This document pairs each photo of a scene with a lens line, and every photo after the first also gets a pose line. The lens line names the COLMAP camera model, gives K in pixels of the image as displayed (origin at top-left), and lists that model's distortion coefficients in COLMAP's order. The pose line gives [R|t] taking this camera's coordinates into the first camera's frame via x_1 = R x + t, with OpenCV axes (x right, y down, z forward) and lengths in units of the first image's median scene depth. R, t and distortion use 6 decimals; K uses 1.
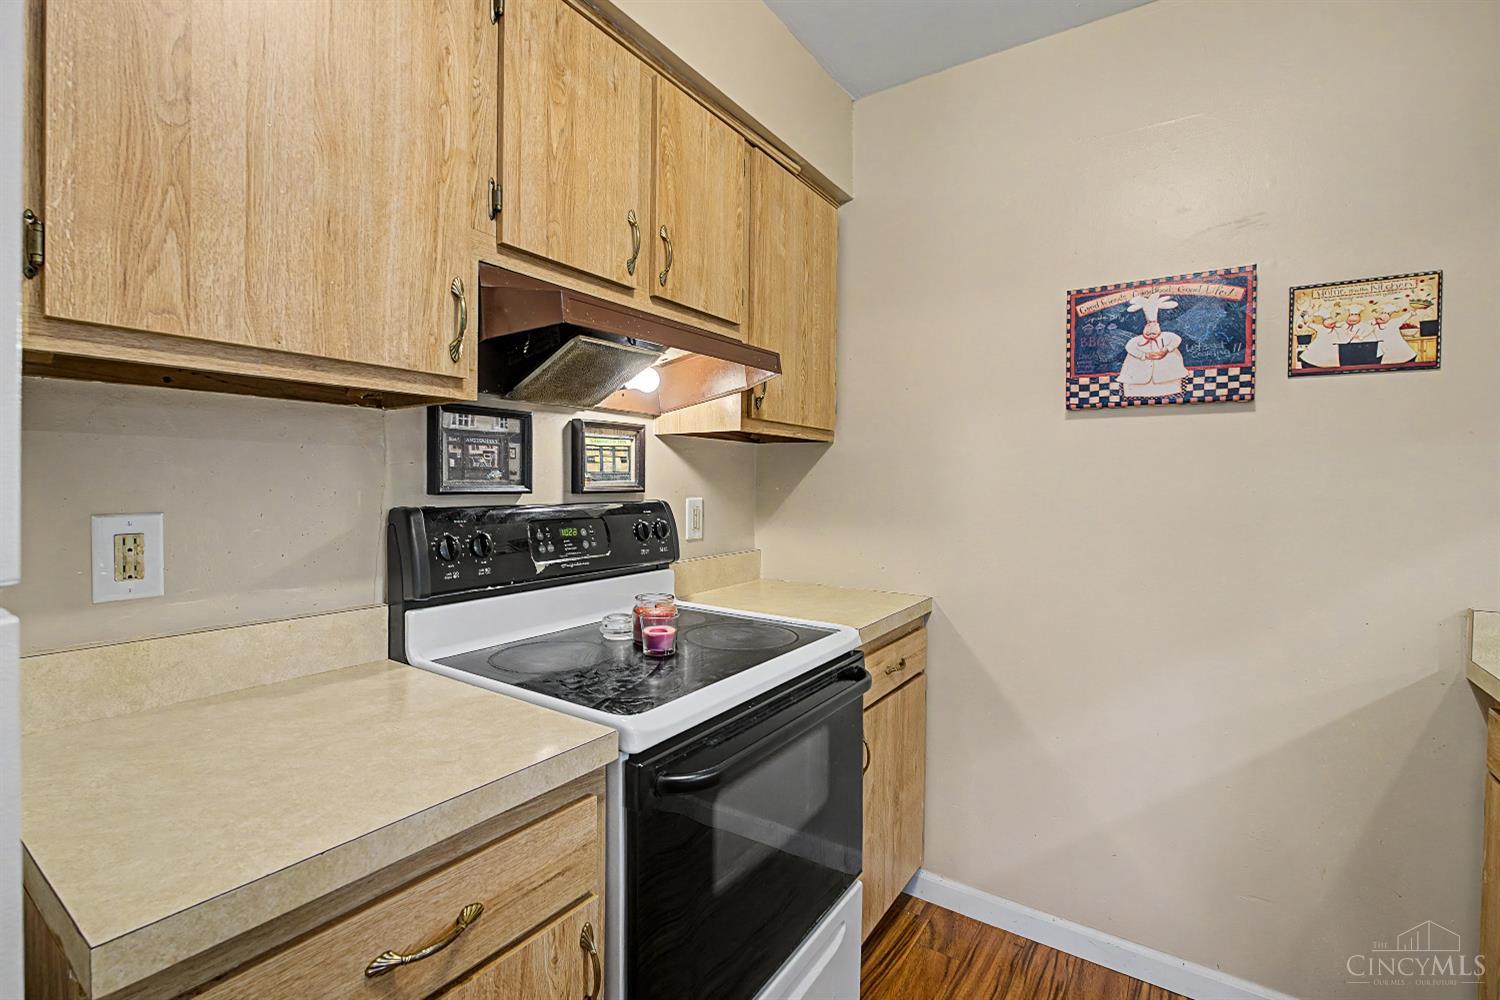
lens RADIAL K [[660.6, 0, 746.4], [0, 660.6, 490.3], [0, 0, 1]] dist [-0.008947, -0.000373]
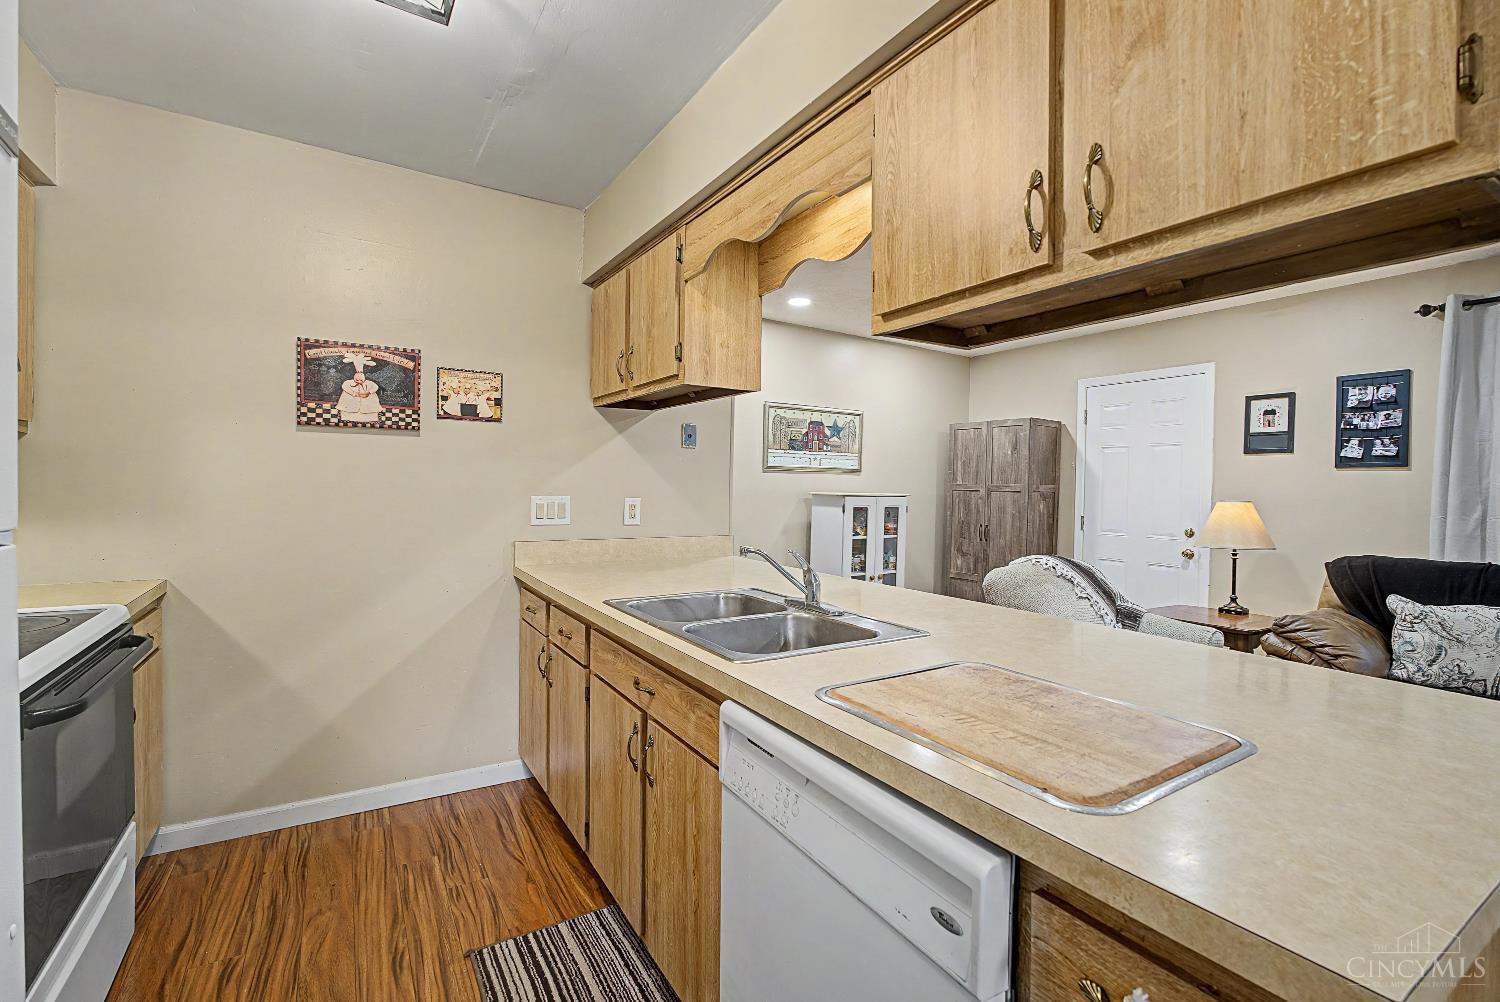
lens RADIAL K [[660.6, 0, 746.4], [0, 660.6, 491.3], [0, 0, 1]] dist [-0.008947, -0.000373]
pose [[0.406964, -0.014033, 0.913336, -0.408981], [0.003286, 0.999898, 0.013899, -0.000814], [-0.913438, -0.002655, 0.406968, -0.429868]]
